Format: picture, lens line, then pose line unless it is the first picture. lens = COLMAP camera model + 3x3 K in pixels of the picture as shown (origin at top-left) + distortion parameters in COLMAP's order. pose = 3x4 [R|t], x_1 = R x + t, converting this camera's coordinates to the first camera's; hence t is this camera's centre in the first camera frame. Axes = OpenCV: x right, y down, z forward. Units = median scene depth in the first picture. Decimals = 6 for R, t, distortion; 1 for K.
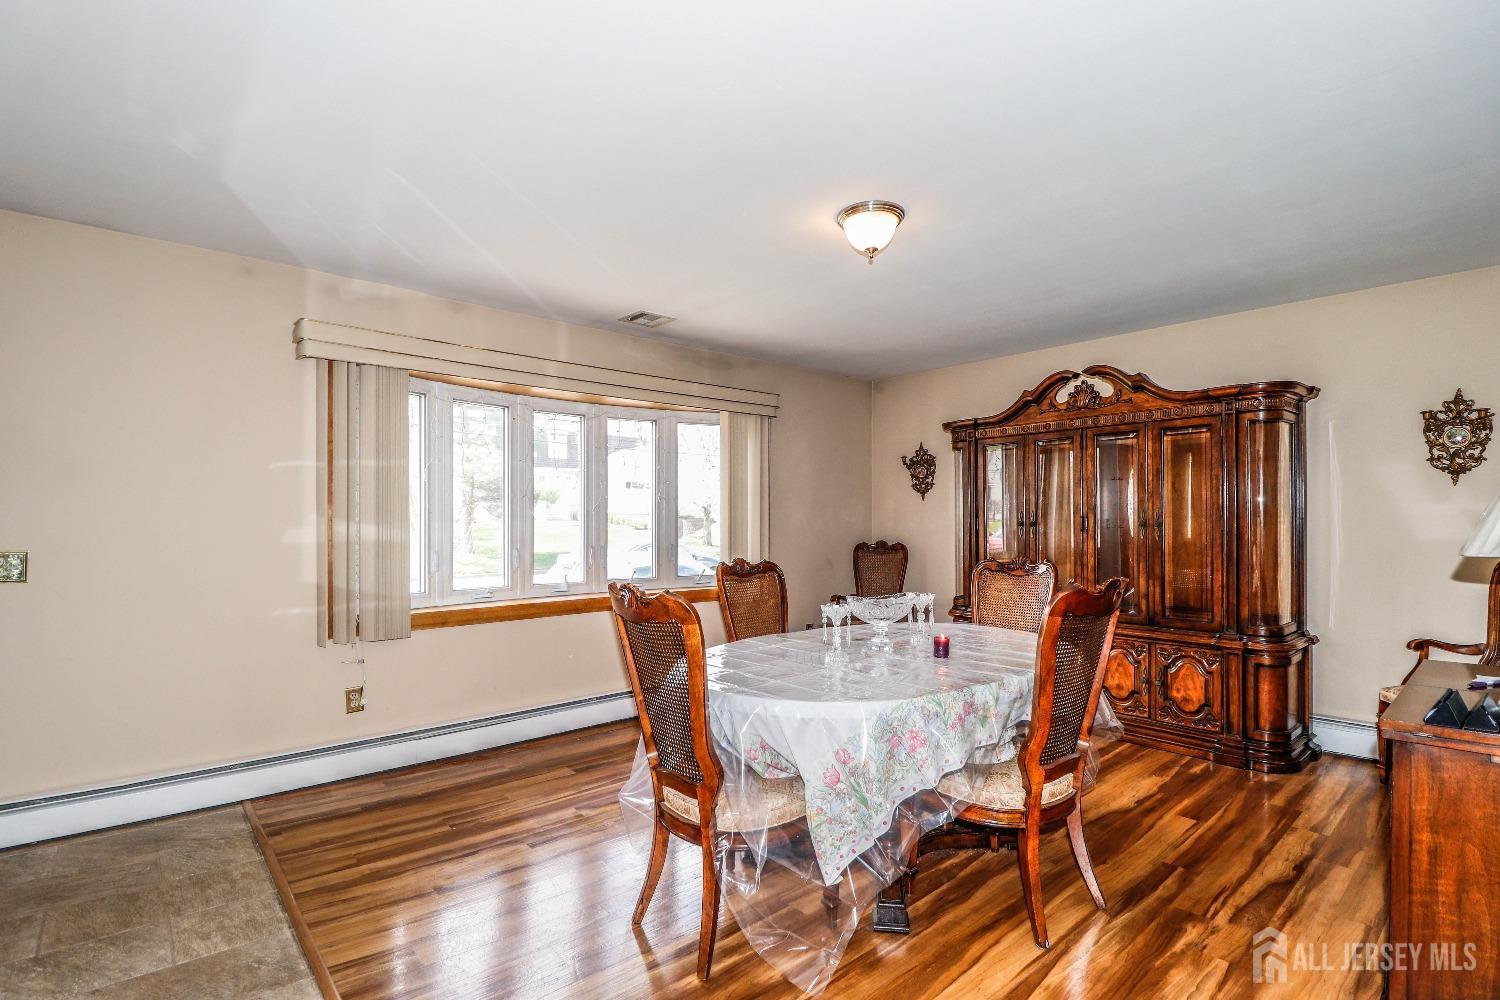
lens RADIAL K [[724.1, 0, 756.0], [0, 724.1, 504.8], [0, 0, 1]] dist [0.011429, -0.001194]
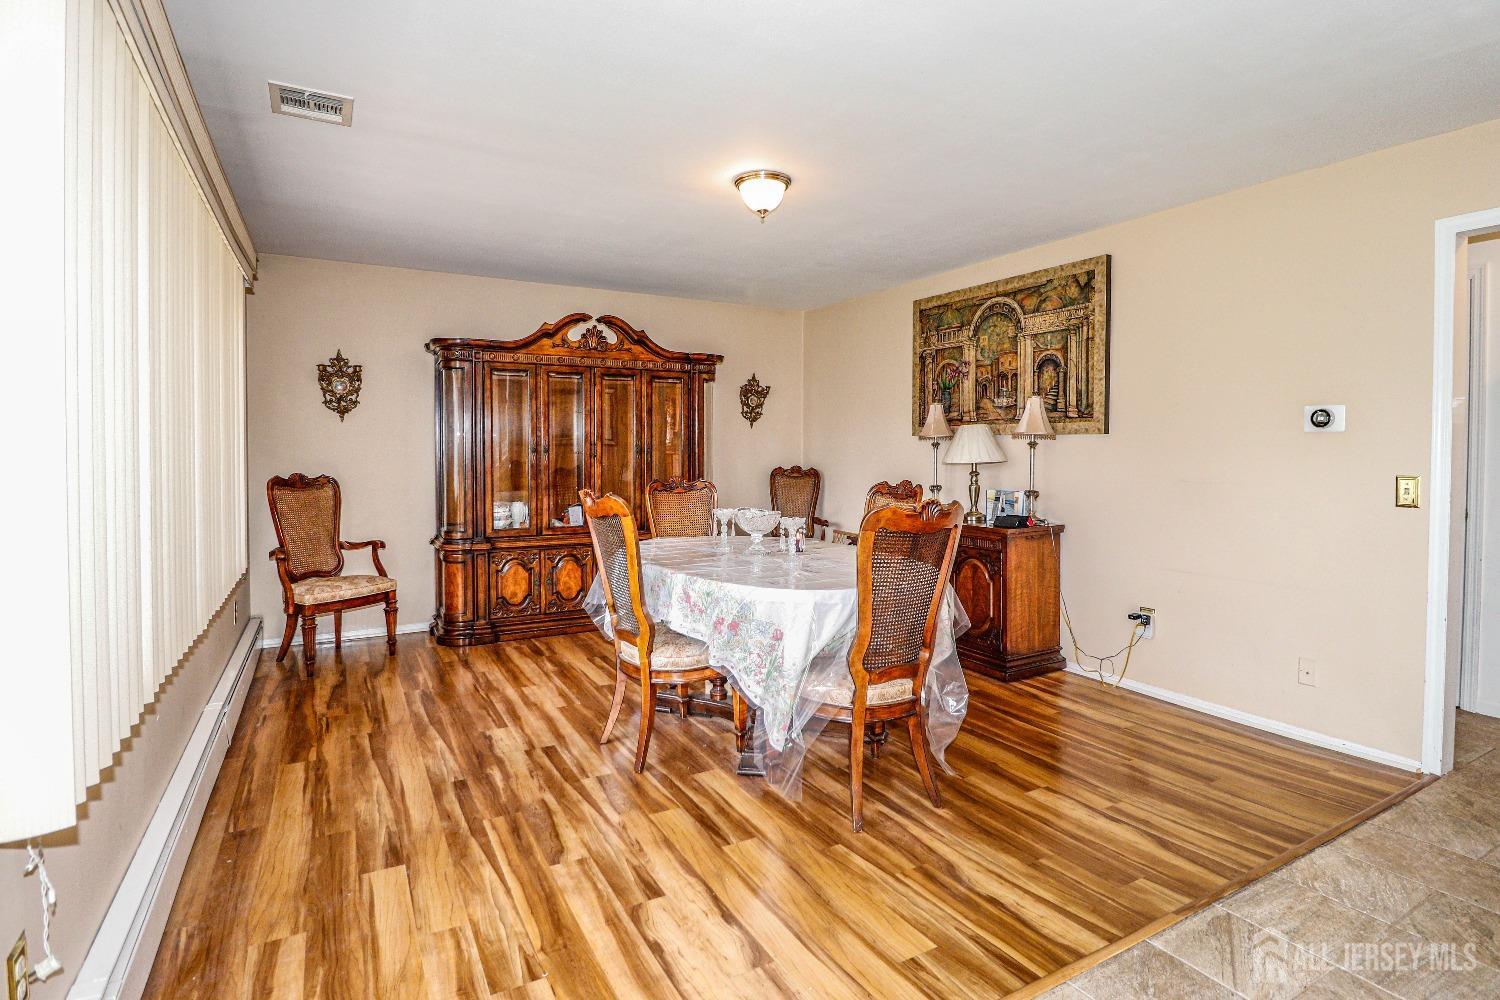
lens RADIAL K [[724.1, 0, 766.9], [0, 724.1, 471.2], [0, 0, 1]] dist [0.011429, -0.001194]
pose [[0.219109, -0.023848, 0.975409, -0.611845], [-0.018874, 0.999411, 0.028675, 0.021266], [-0.975518, -0.024693, 0.218530, 0.477356]]
